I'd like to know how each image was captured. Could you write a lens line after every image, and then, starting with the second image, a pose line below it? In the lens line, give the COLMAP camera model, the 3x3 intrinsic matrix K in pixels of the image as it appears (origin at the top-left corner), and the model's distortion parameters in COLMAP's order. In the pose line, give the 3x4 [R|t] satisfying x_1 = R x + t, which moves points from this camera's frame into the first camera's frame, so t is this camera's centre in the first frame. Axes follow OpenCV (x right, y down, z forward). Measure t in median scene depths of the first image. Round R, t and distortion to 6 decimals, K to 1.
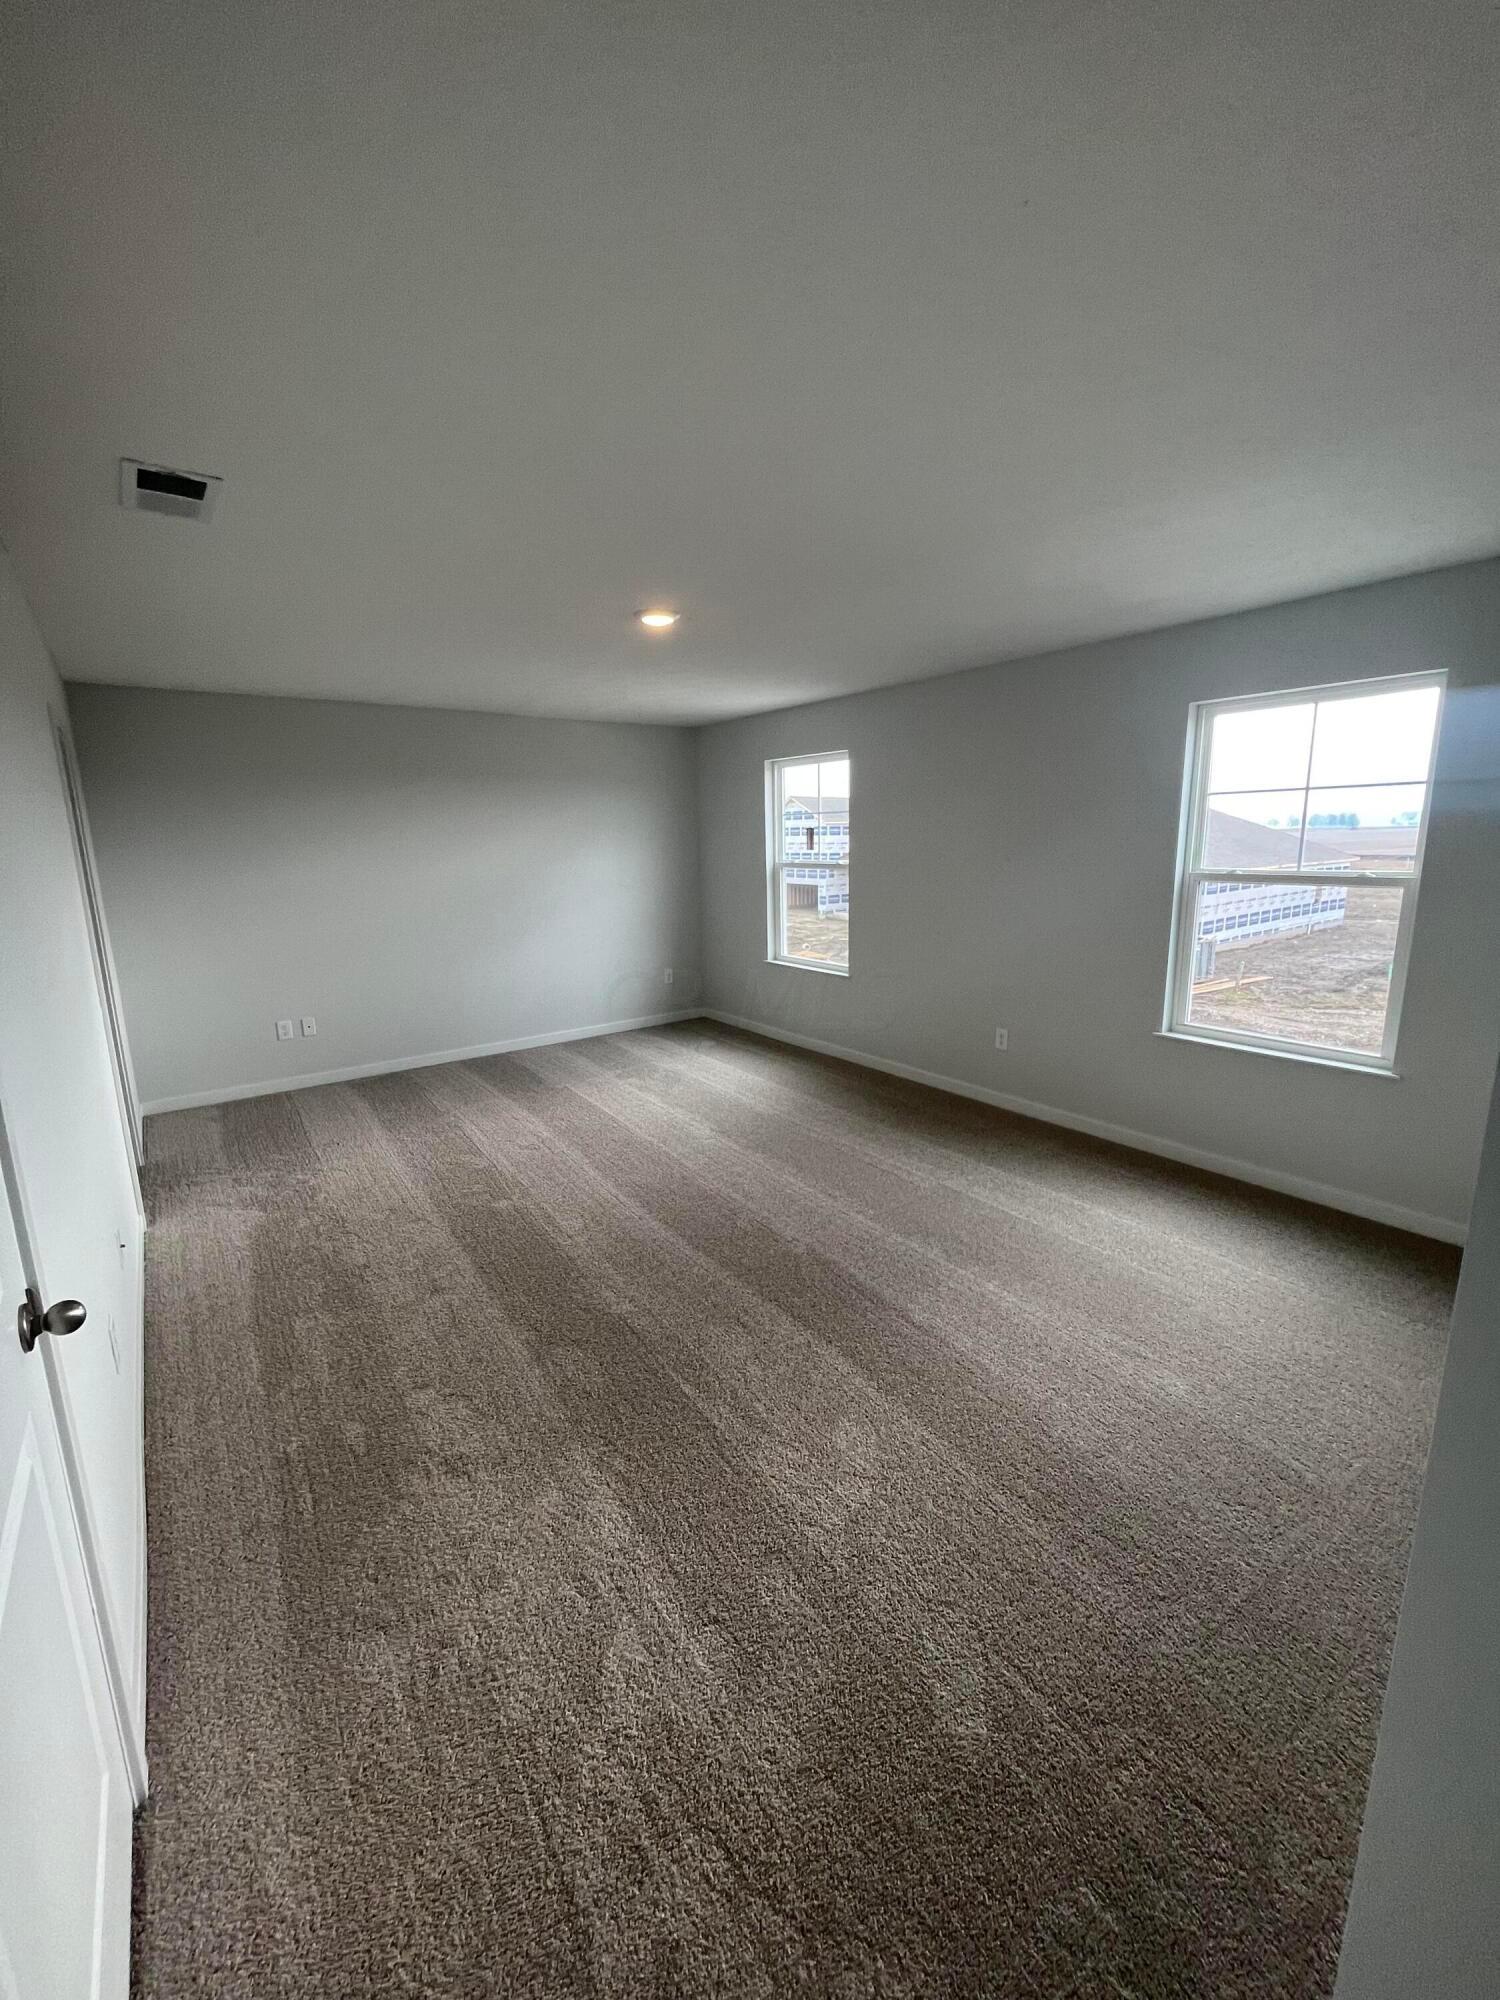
lens RADIAL K [[819.7, 0, 750.0], [0, 819.7, 1000.0], [0, 0, 1]] dist [-0.000469, 0.000362]
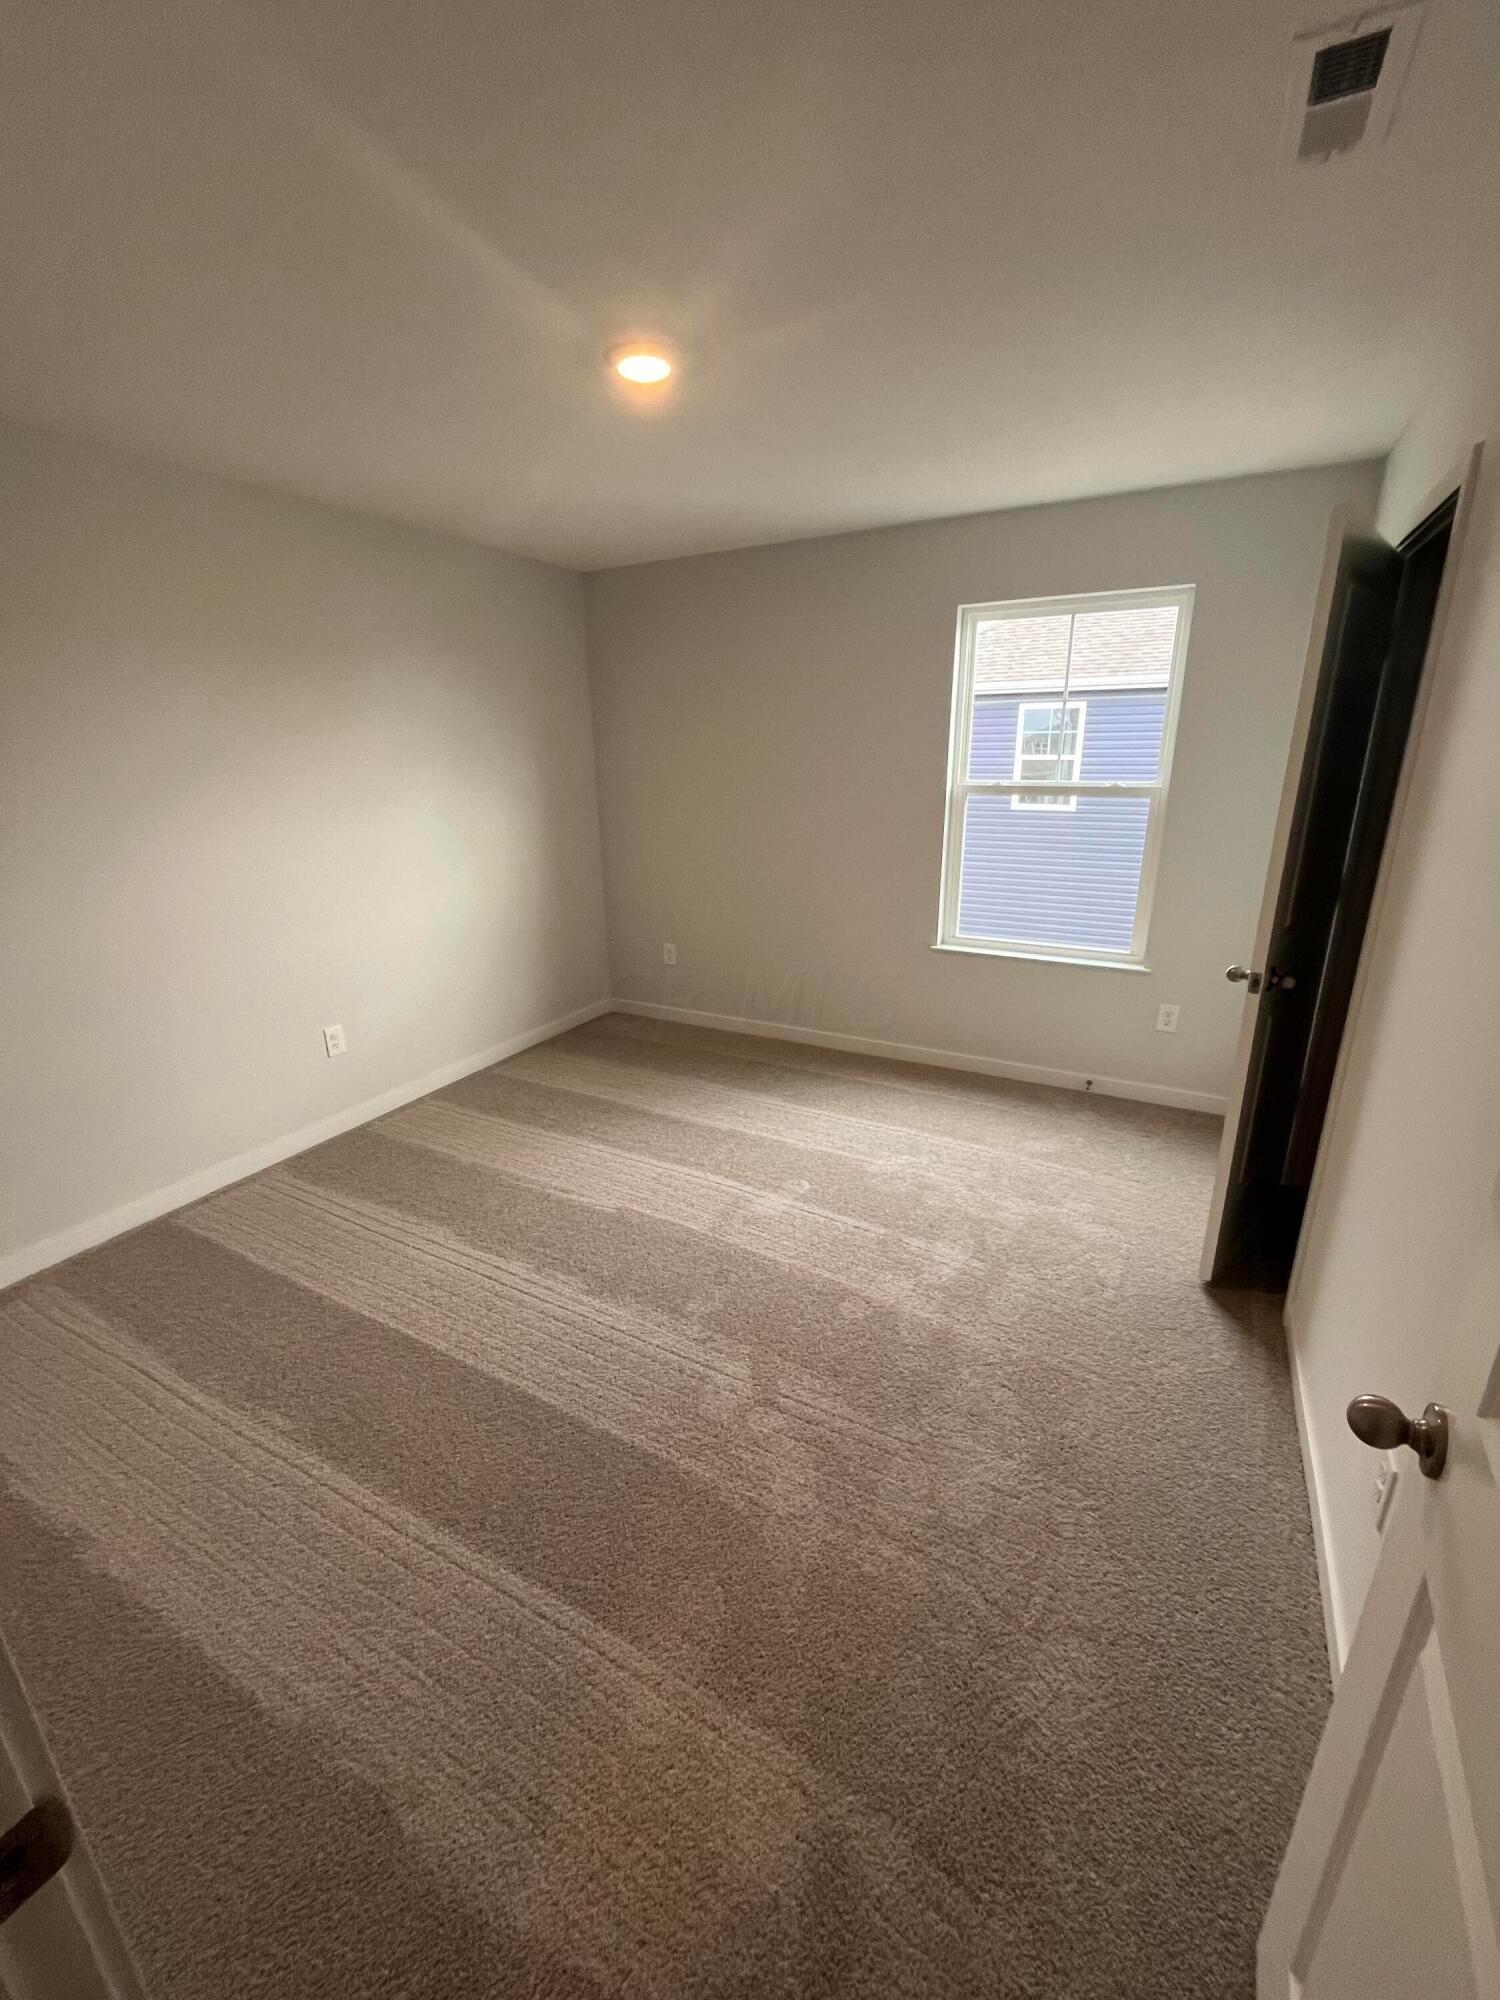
lens RADIAL K [[819.7, 0, 750.0], [0, 819.7, 1000.0], [0, 0, 1]] dist [-0.000469, 0.000362]
pose [[0.897321, -0.123120, 0.423860, -0.169639], [0.078422, 0.989501, 0.121403, -0.042990], [-0.434357, -0.075697, 0.897555, 0.225622]]
